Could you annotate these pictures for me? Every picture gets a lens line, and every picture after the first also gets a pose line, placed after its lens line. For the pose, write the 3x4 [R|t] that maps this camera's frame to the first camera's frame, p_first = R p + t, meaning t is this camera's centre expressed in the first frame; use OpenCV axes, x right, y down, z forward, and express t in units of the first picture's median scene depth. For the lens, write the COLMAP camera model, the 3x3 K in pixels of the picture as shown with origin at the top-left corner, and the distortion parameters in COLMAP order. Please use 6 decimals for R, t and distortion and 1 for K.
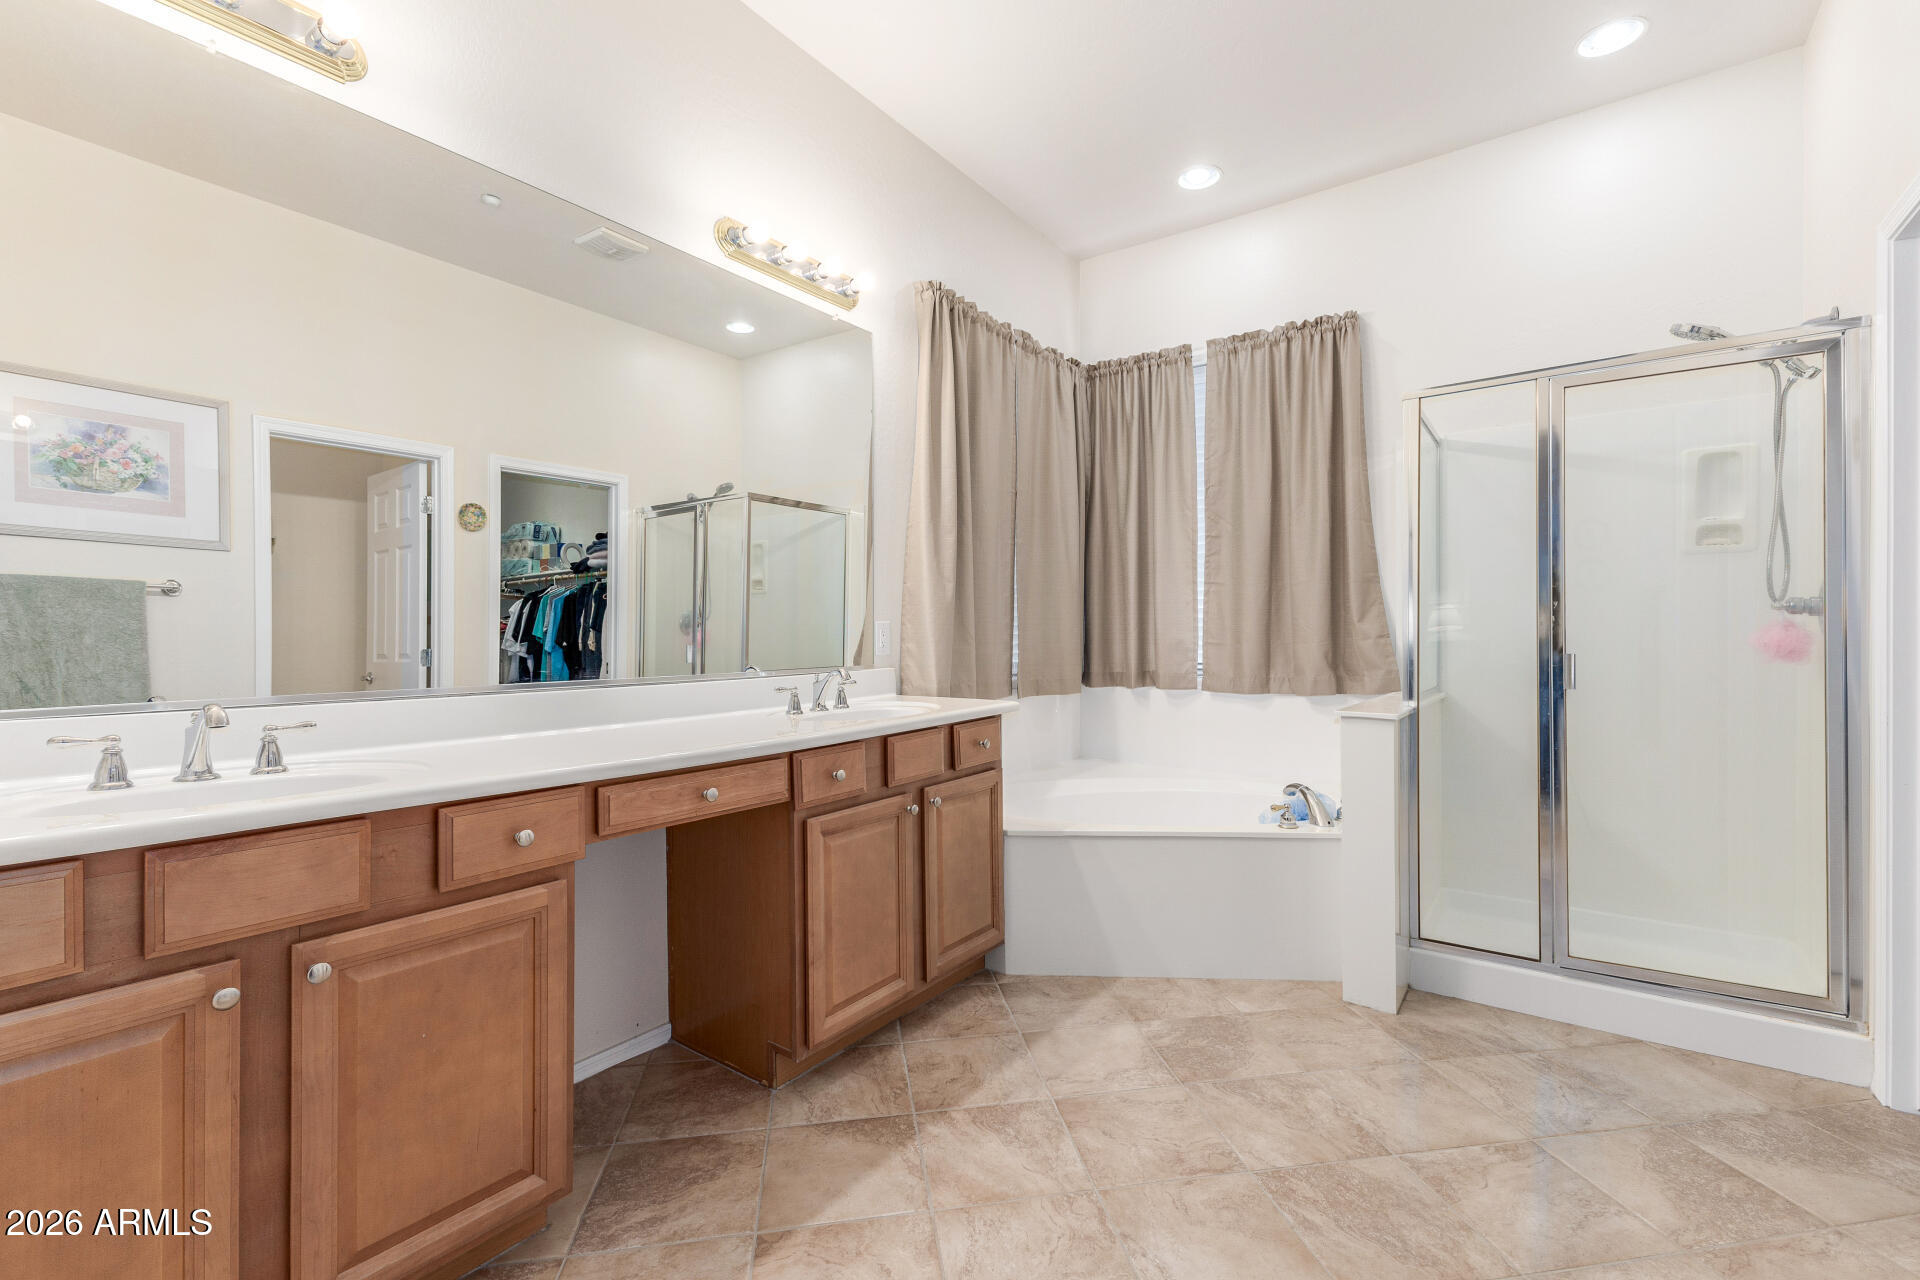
lens RADIAL K [[828.1, 0, 963.3], [0, 828.1, 639.0], [0, 0, 1]] dist [0.008426, -0.000069]
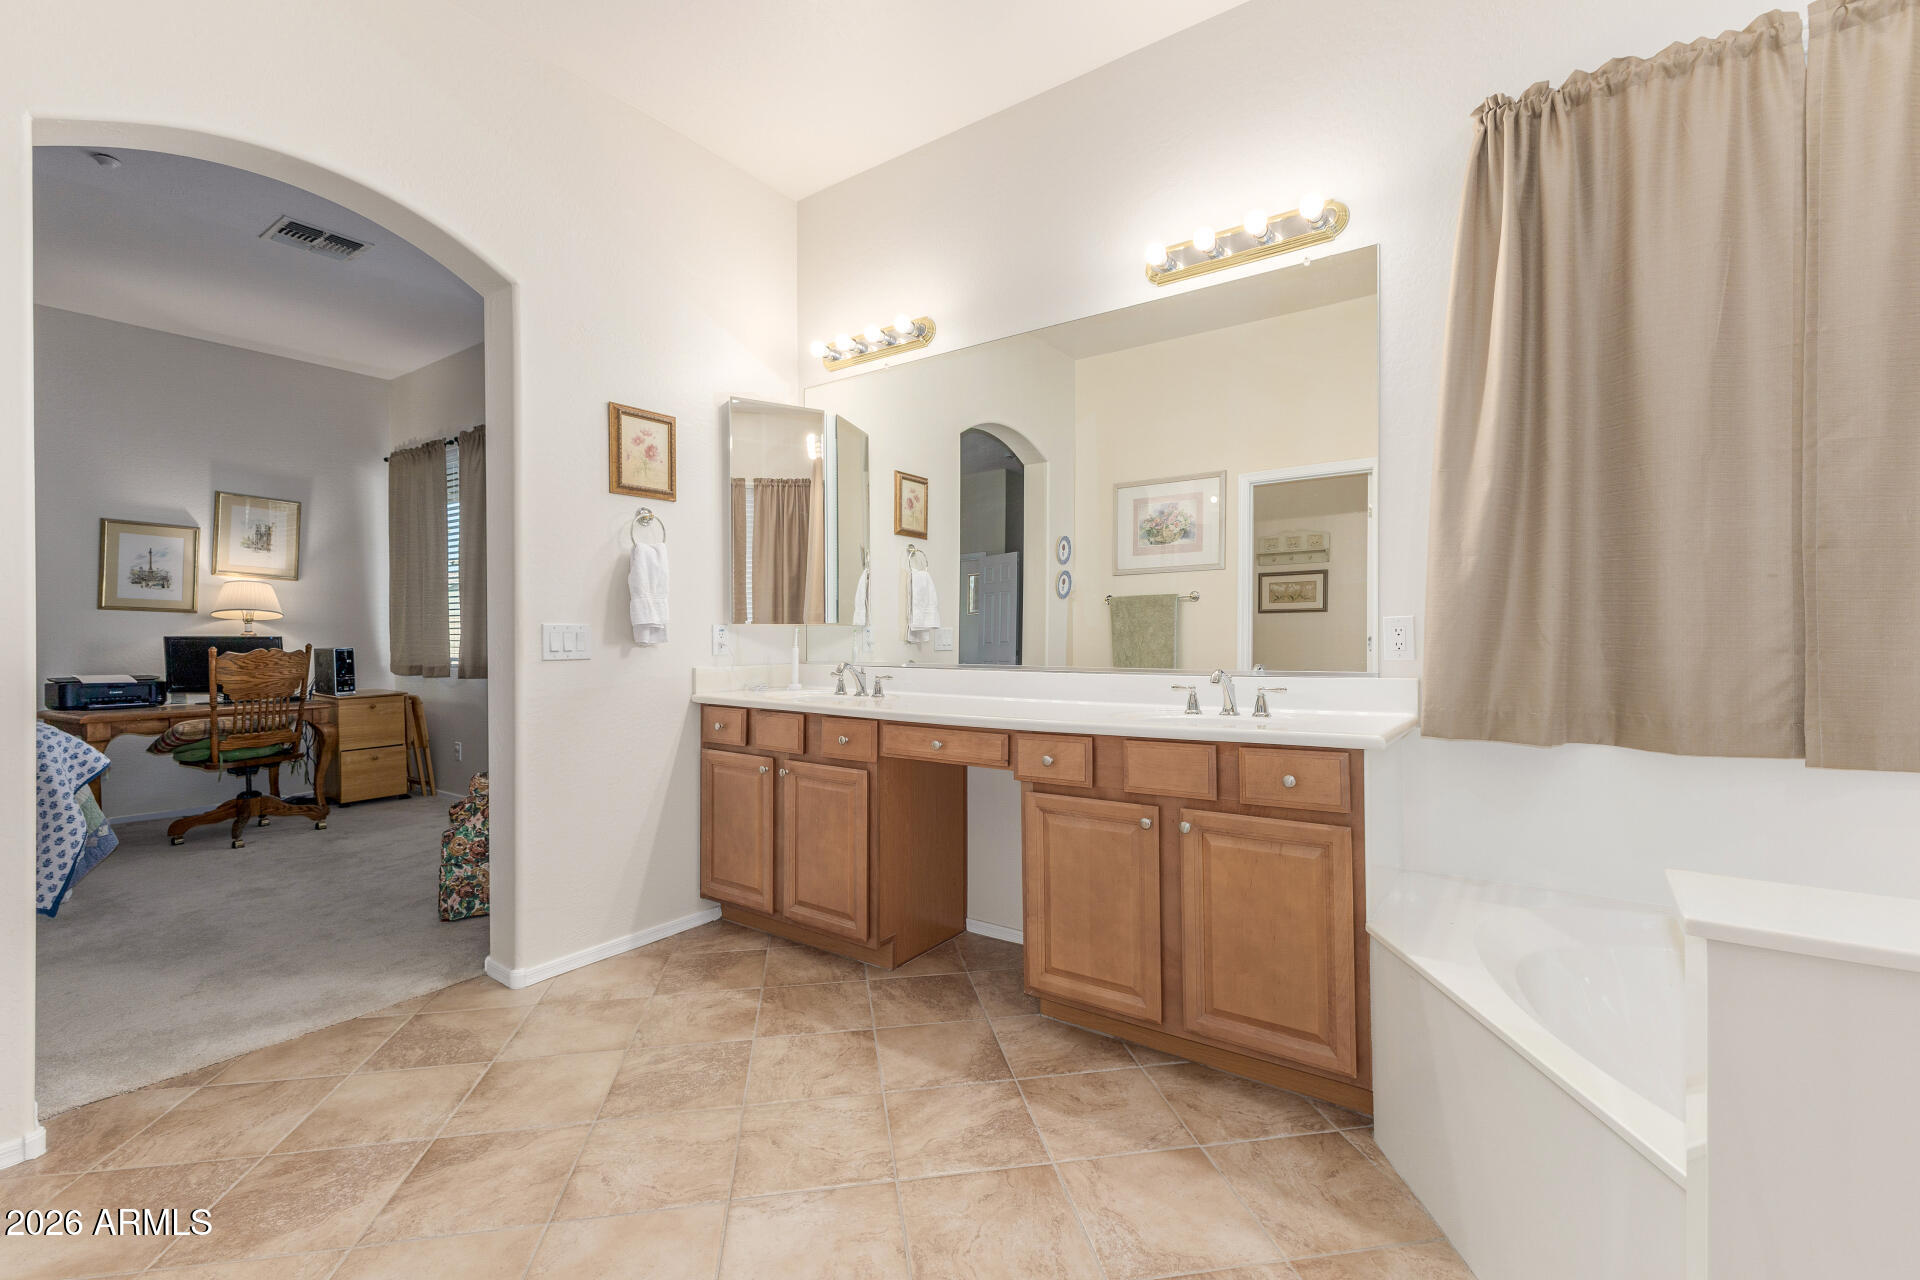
lens RADIAL K [[828.1, 0, 960.6], [0, 828.1, 628.2], [0, 0, 1]] dist [0.008426, -0.000069]
pose [[0.007471, 0.005018, -0.999960, 0.926380], [0.001066, 0.999987, 0.005026, -0.019726], [0.999972, -0.001104, 0.007465, 0.839522]]
